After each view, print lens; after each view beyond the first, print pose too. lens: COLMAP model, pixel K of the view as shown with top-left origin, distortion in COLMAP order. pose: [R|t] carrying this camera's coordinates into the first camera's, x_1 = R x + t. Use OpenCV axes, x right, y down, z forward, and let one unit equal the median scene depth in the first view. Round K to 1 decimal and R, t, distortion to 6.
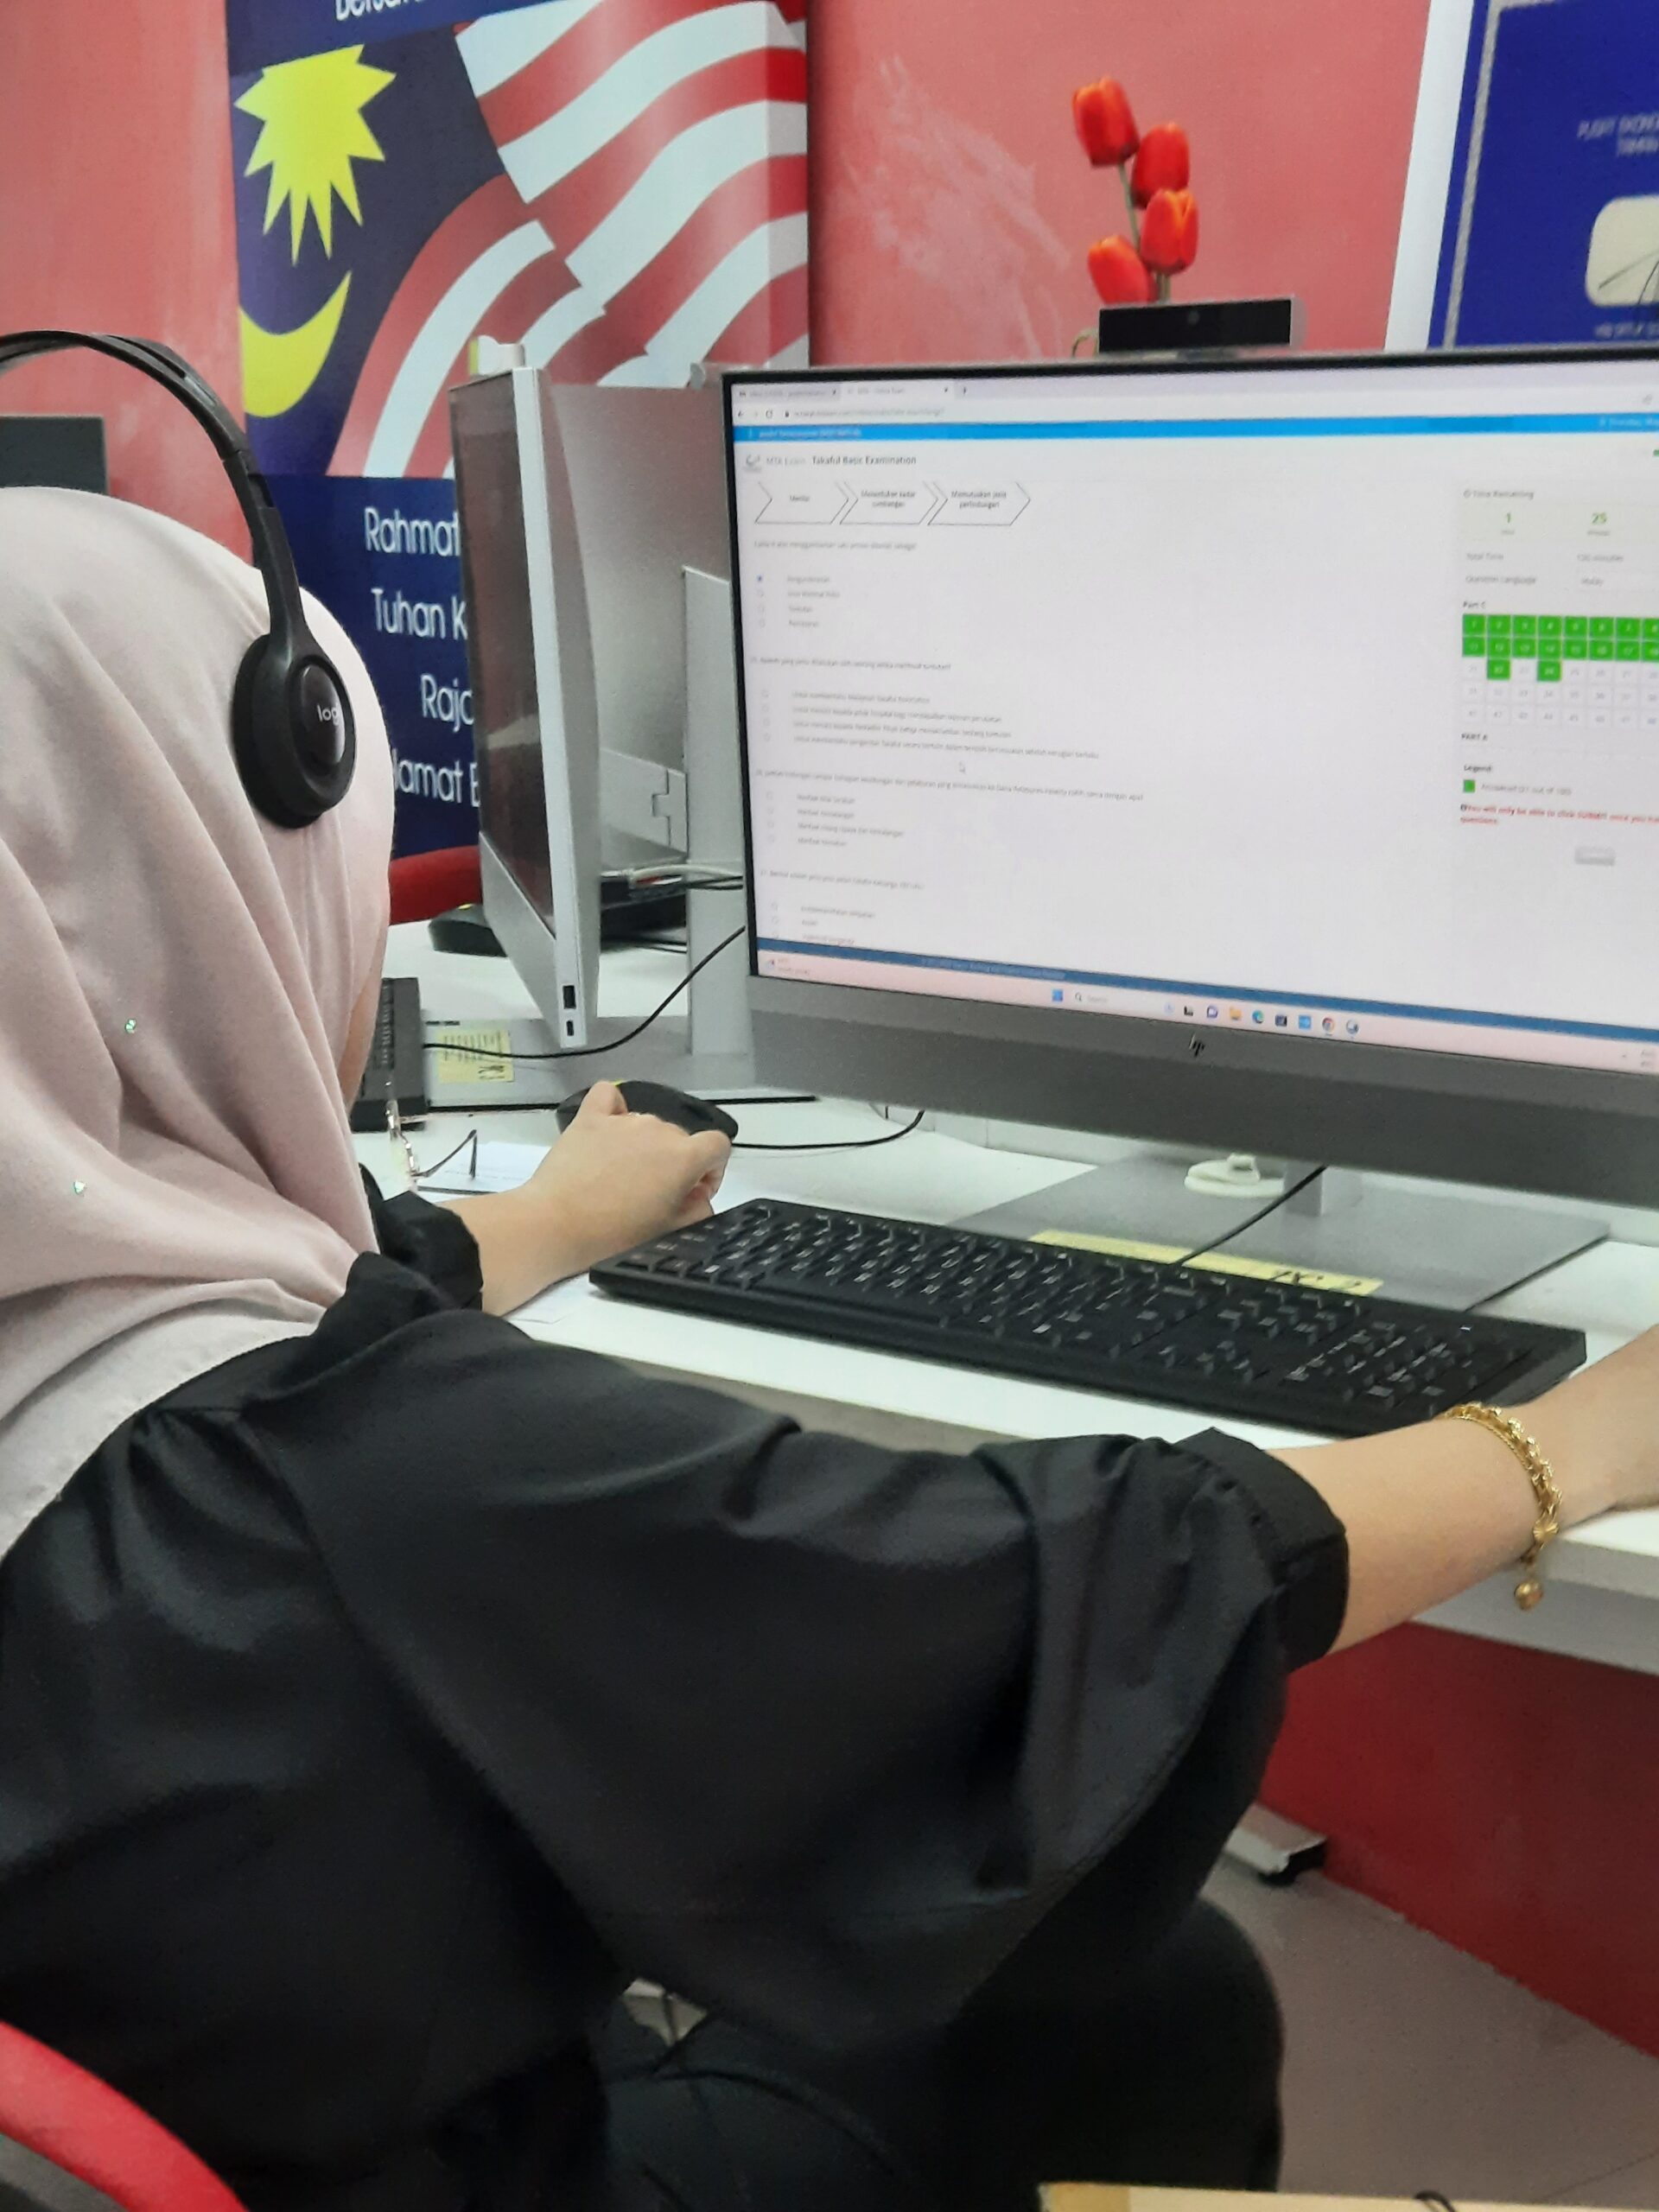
lens RADIAL K [[3252.6, 0, 821.7], [0, 3252.6, 1111.9], [0, 0, 1]] dist [0.058814, 0.000000]
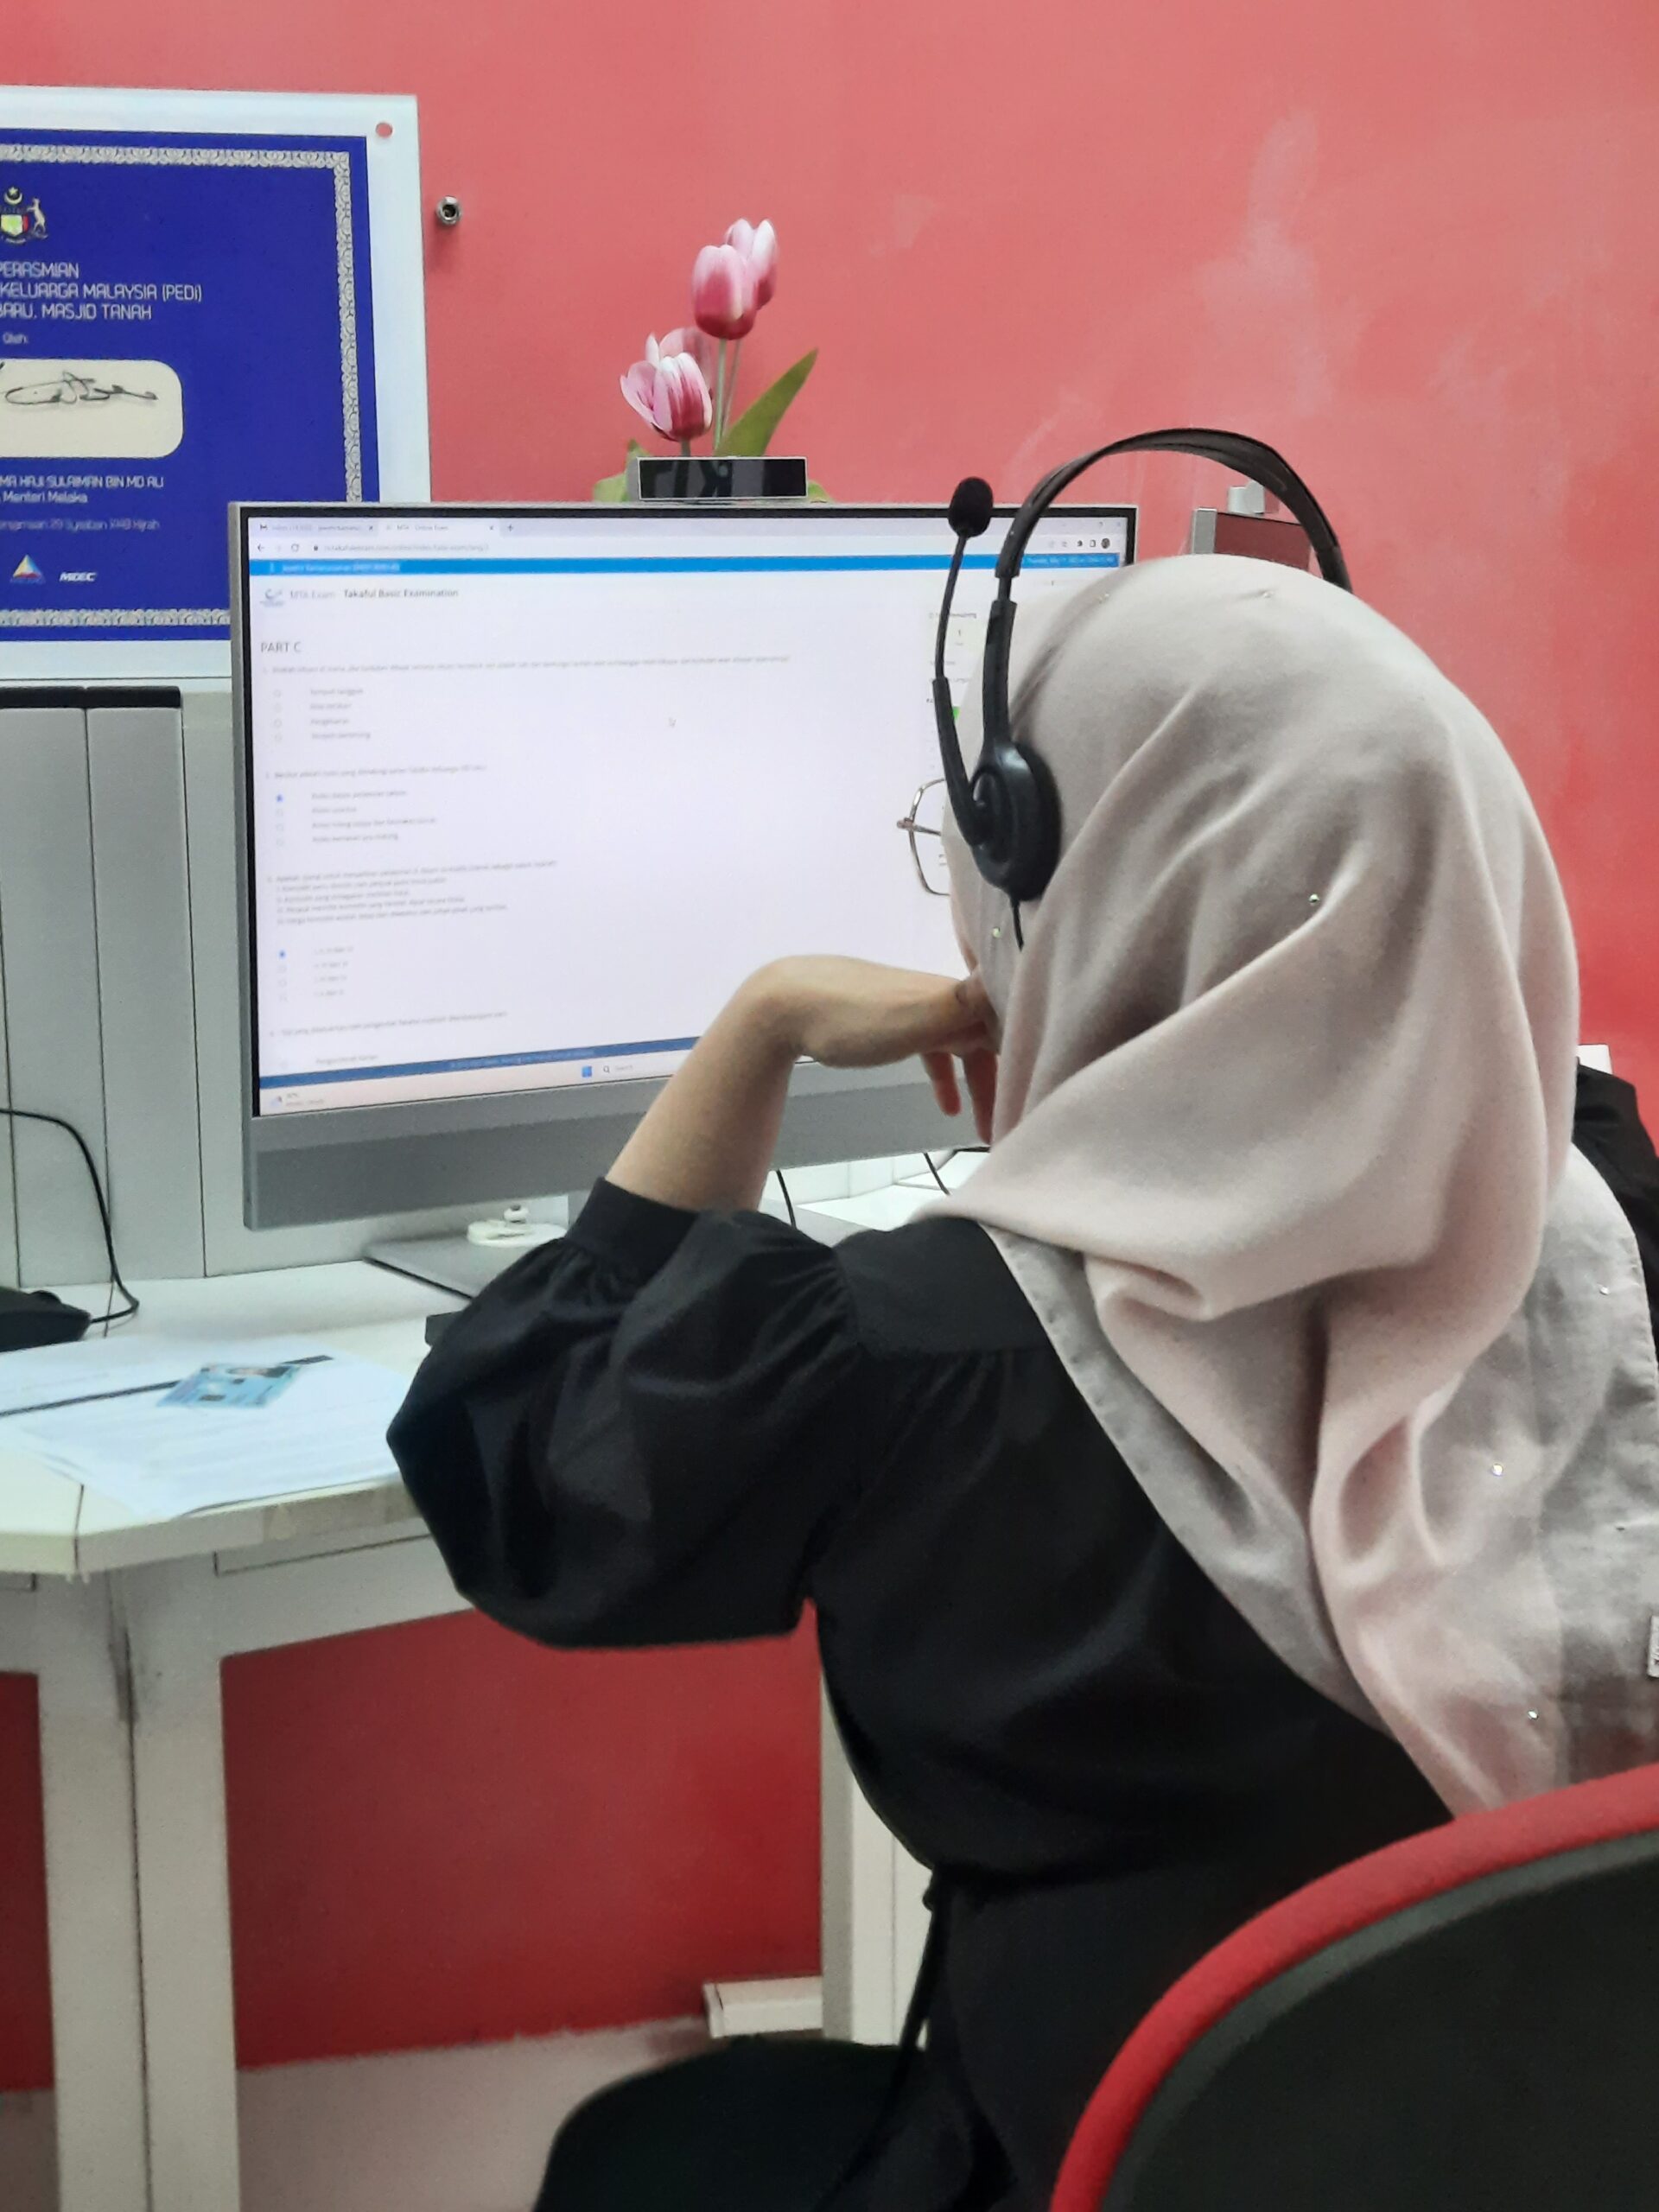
lens RADIAL K [[3252.6, 0, 829.4], [0, 3252.6, 1157.1], [0, 0, 1]] dist [0.058814, 0.000000]
pose [[0.385780, -0.159904, 0.908628, -0.944730], [0.193198, 0.977031, 0.089915, -0.094725], [-0.902135, 0.140858, 0.407812, 0.495312]]
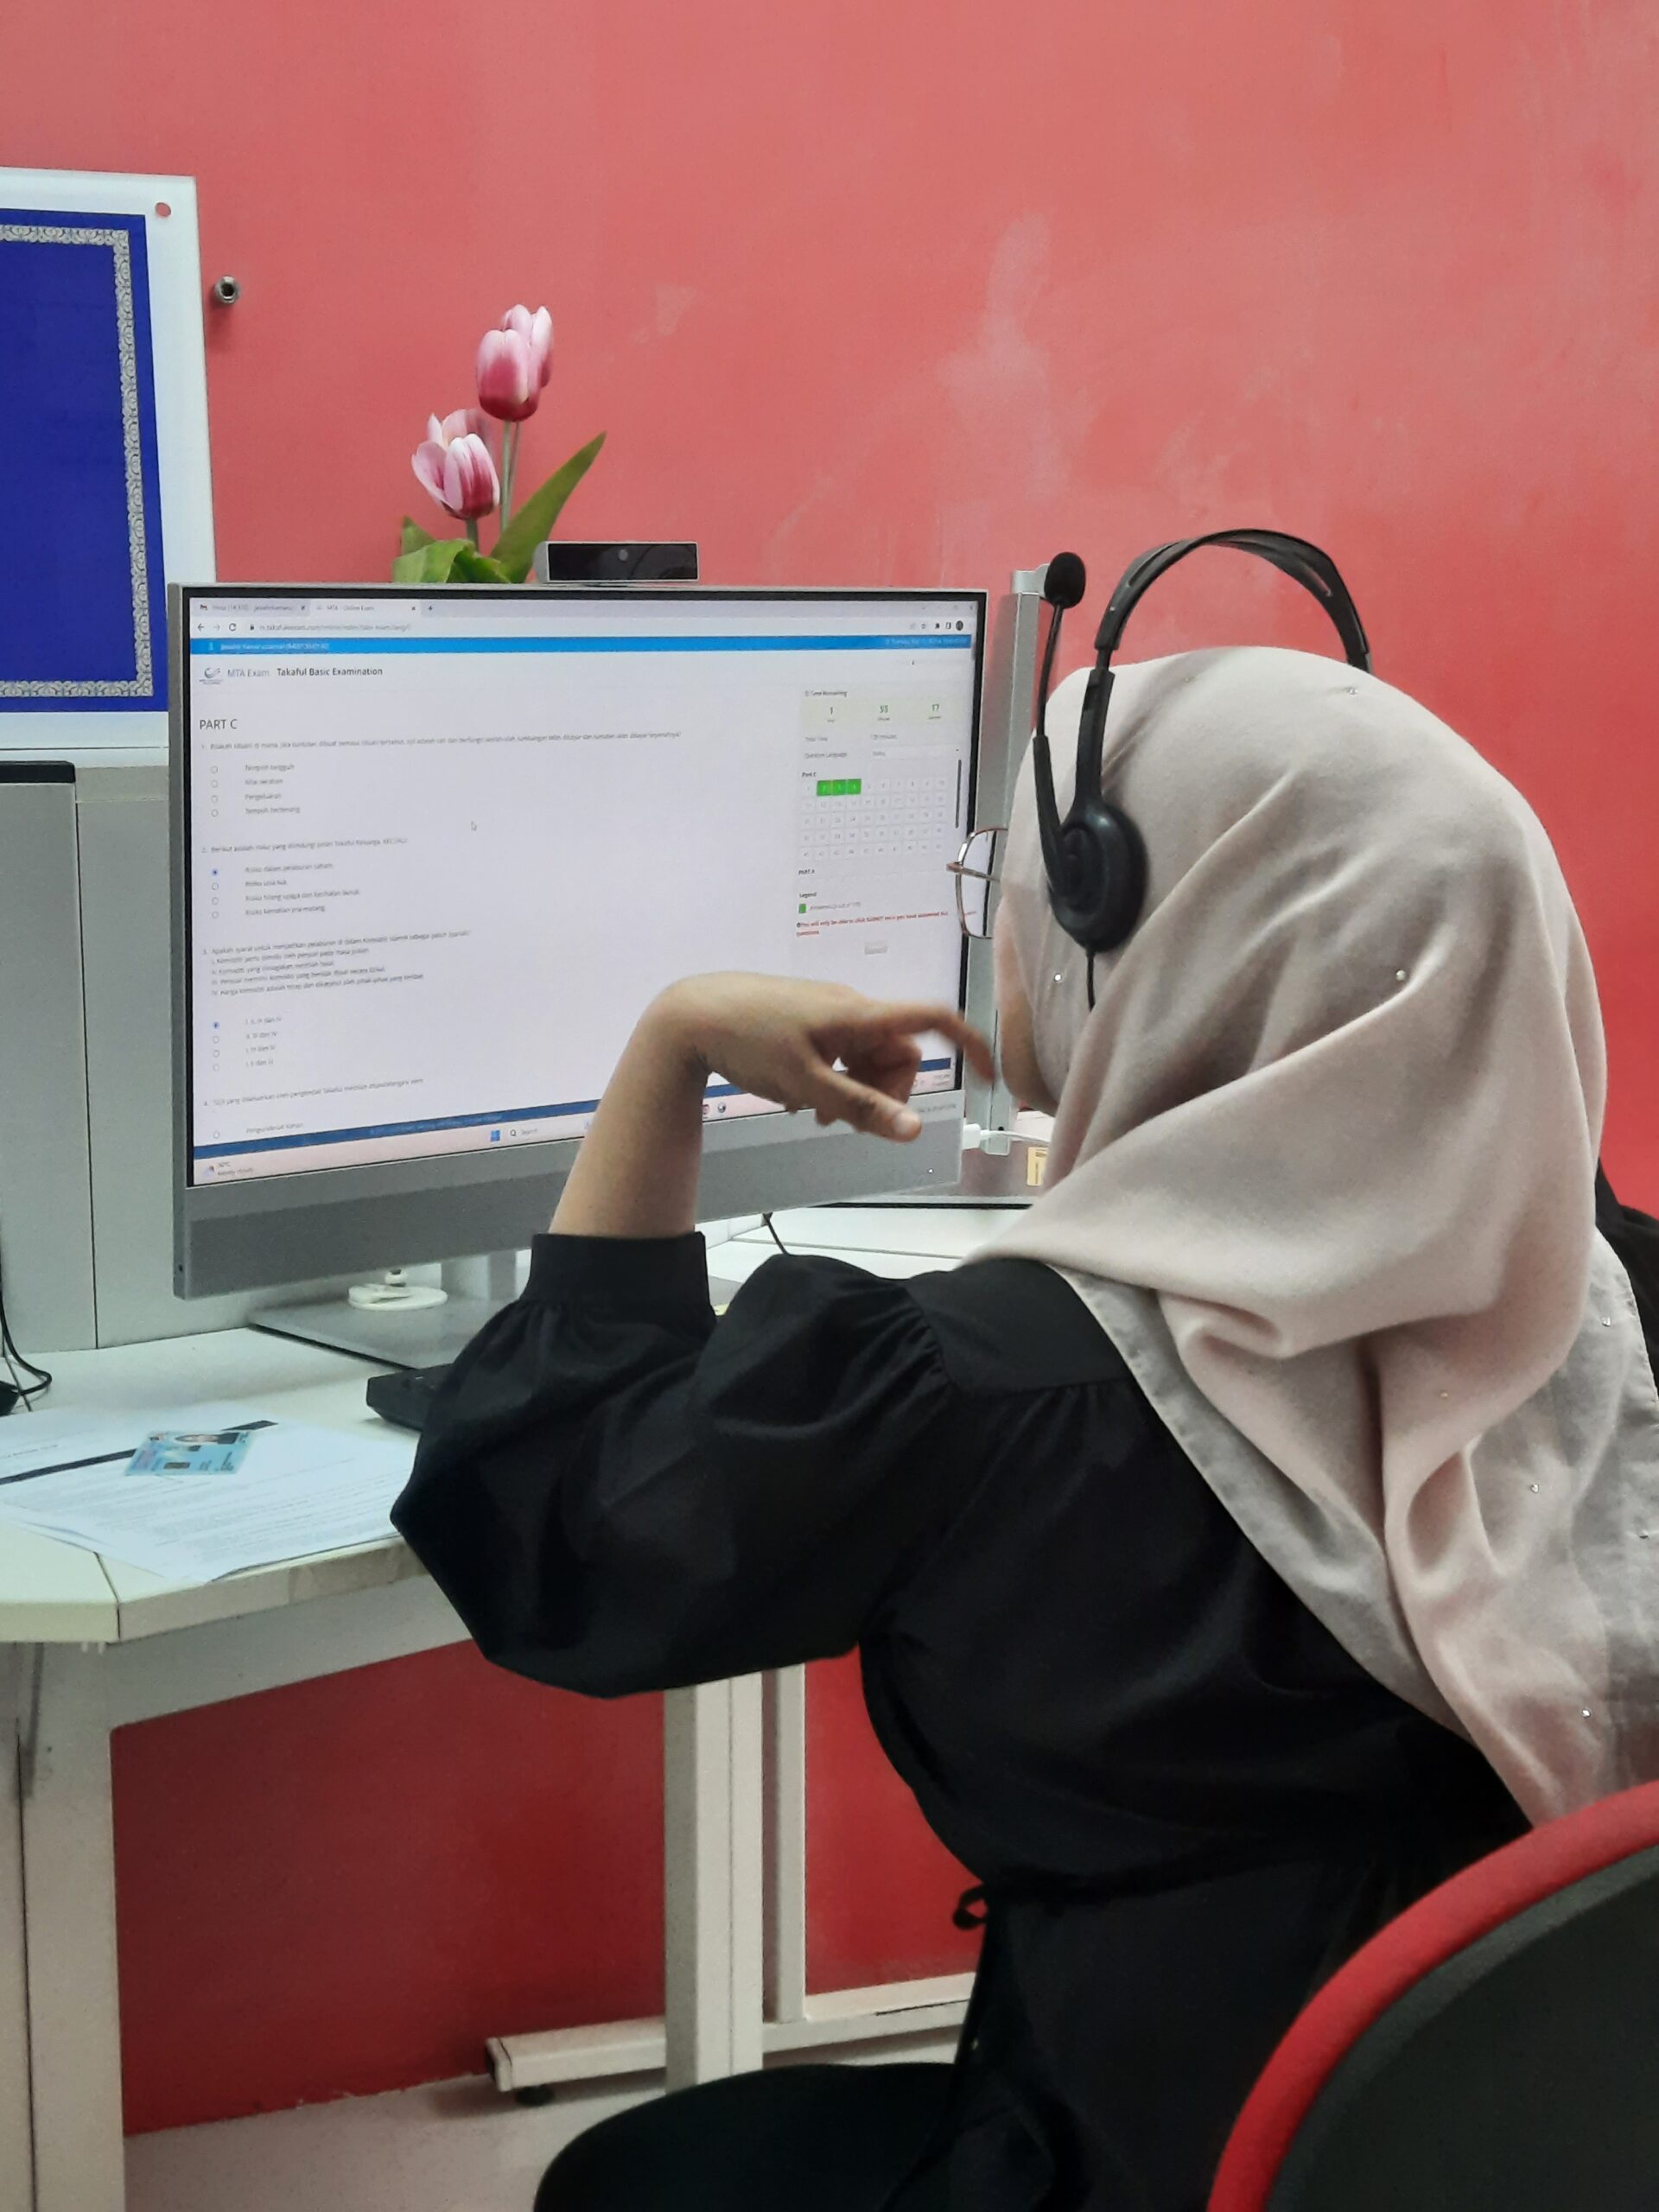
lens RADIAL K [[3252.6, 0, 817.2], [0, 3252.6, 1126.5], [0, 0, 1]] dist [0.058814, 0.000000]
pose [[0.243747, -0.139346, 0.959776, -1.029633], [0.198007, 0.975930, 0.091405, -0.125319], [-0.949411, 0.167762, 0.265471, 0.613633]]
